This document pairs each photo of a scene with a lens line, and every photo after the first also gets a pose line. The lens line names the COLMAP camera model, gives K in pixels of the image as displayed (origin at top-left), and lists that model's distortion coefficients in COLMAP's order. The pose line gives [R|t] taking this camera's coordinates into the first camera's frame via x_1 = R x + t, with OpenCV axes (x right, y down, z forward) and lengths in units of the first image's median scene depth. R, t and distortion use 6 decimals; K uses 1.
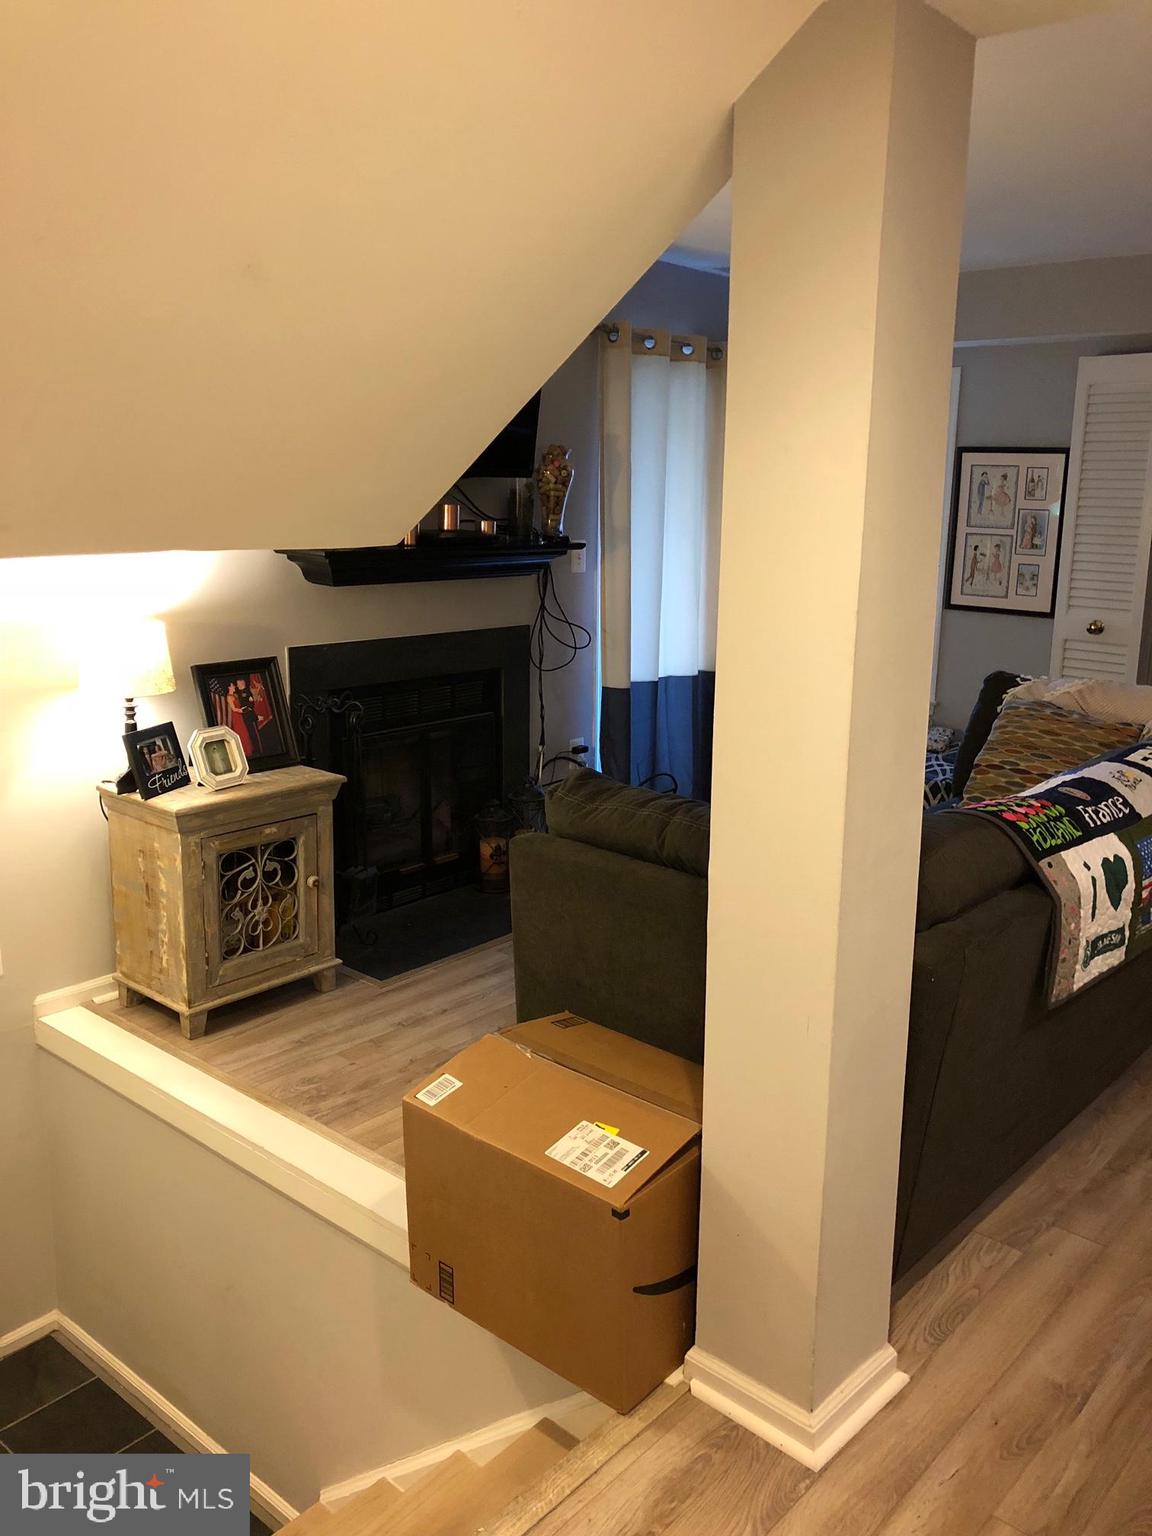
lens RADIAL K [[1237.6, 0, 571.8], [0, 1237.6, 771.7], [0, 0, 1]] dist [0.004584, -0.016155]
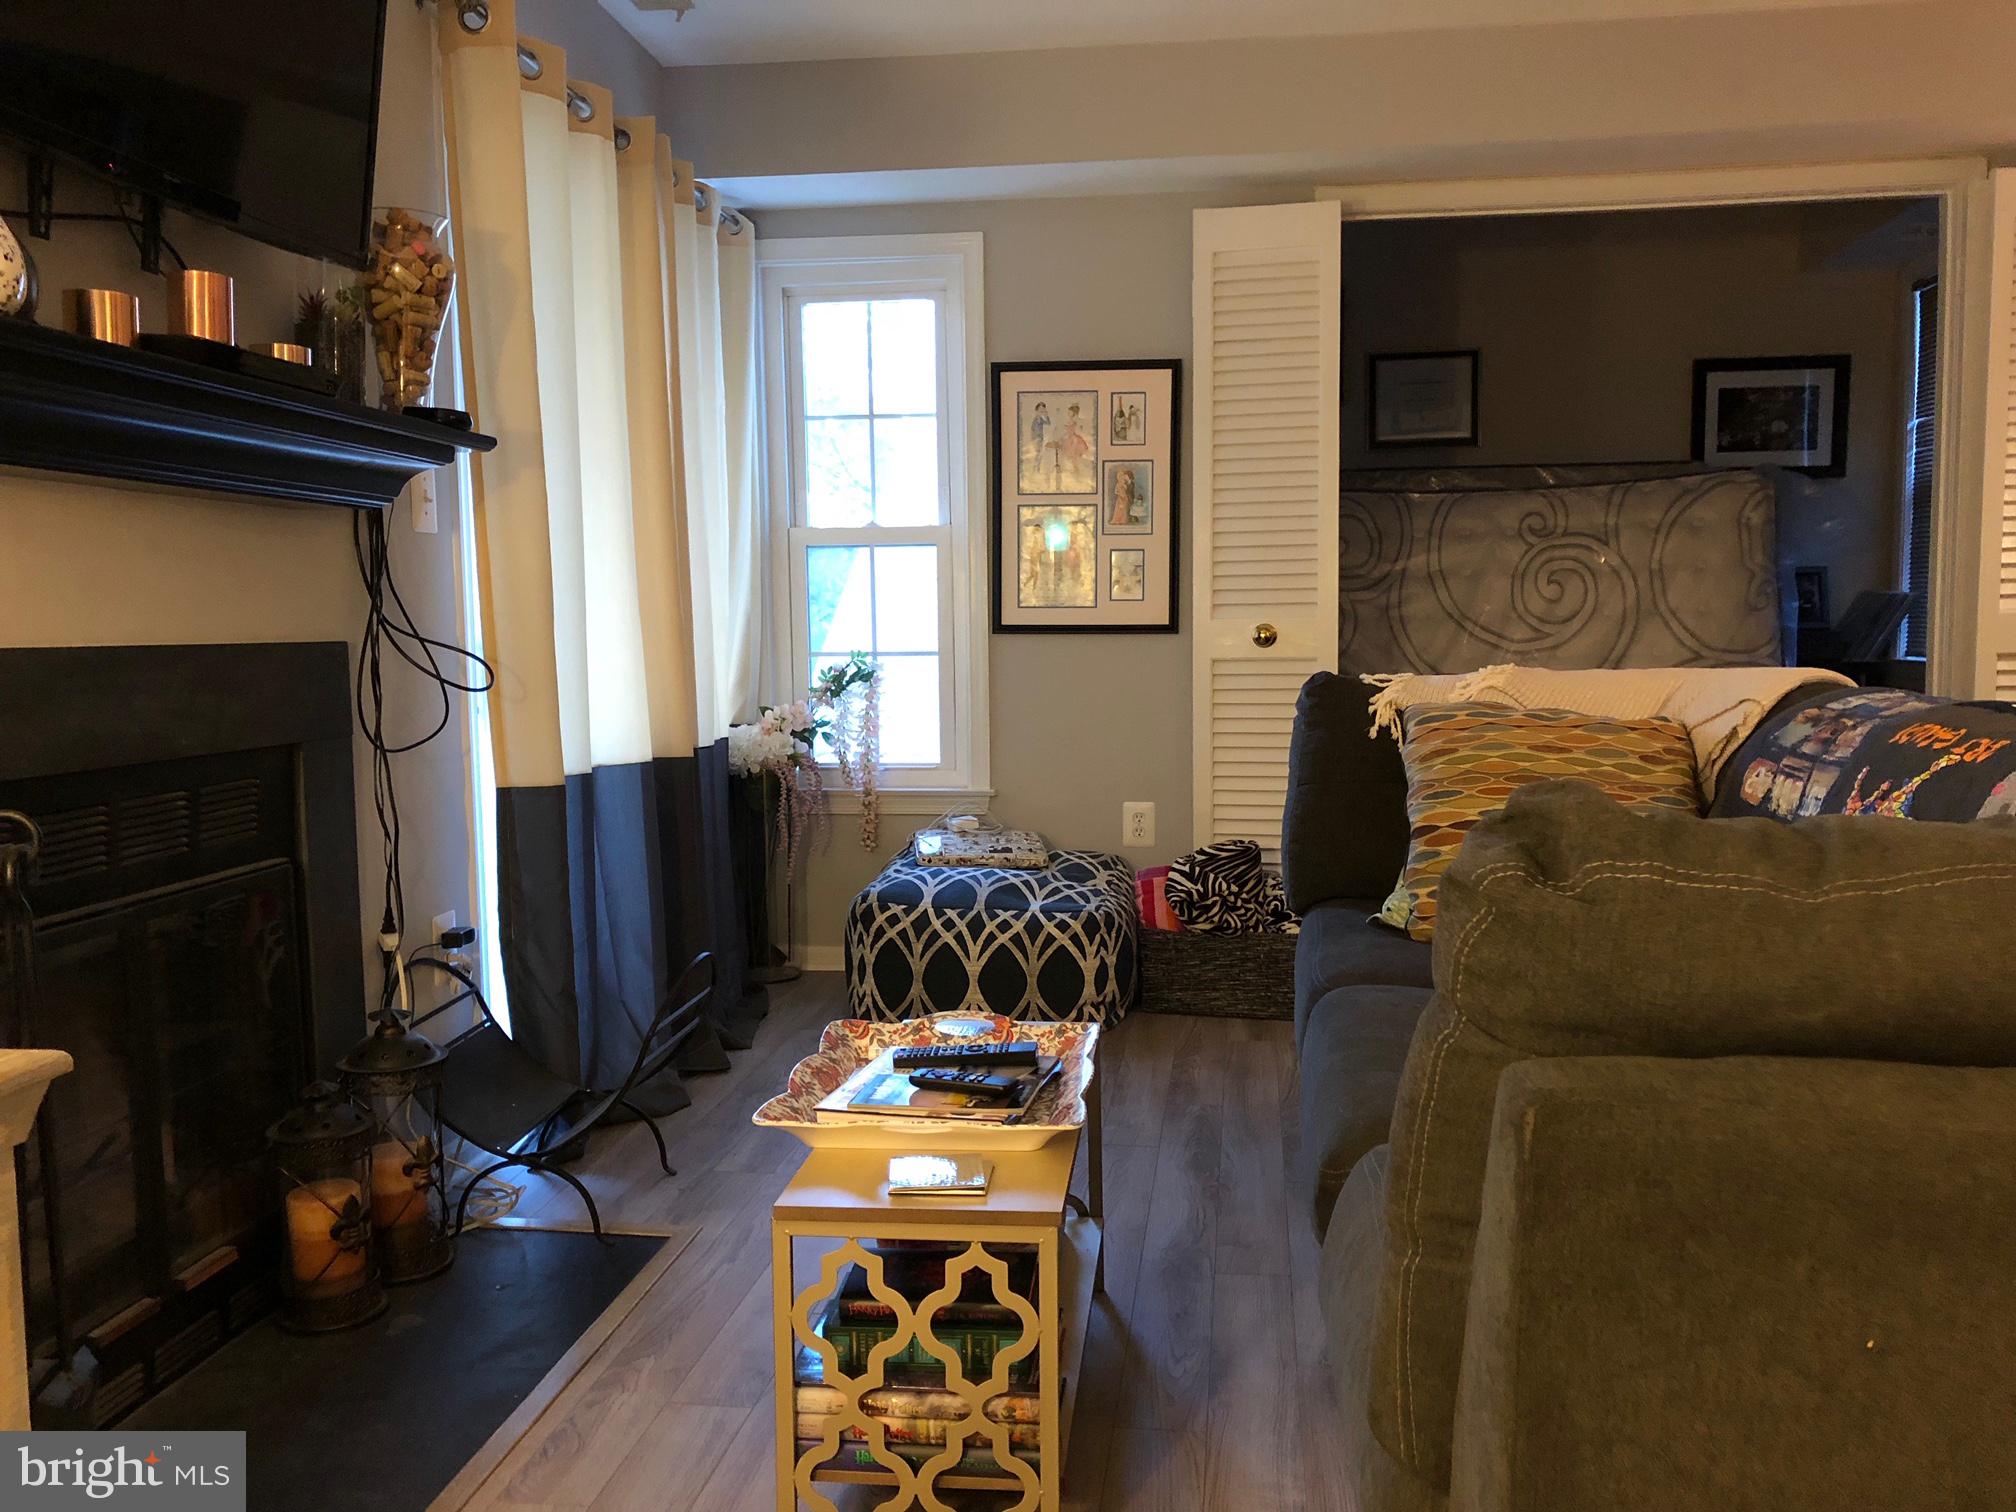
lens RADIAL K [[1624.3, 0, 1015.5], [0, 1624.3, 748.5], [0, 0, 1]] dist [0.004584, -0.016155]
pose [[0.828468, -0.067915, 0.555903, -0.145607], [0.148496, 0.983729, -0.101122, 0.003833], [-0.539991, 0.166326, 0.825073, 0.417374]]
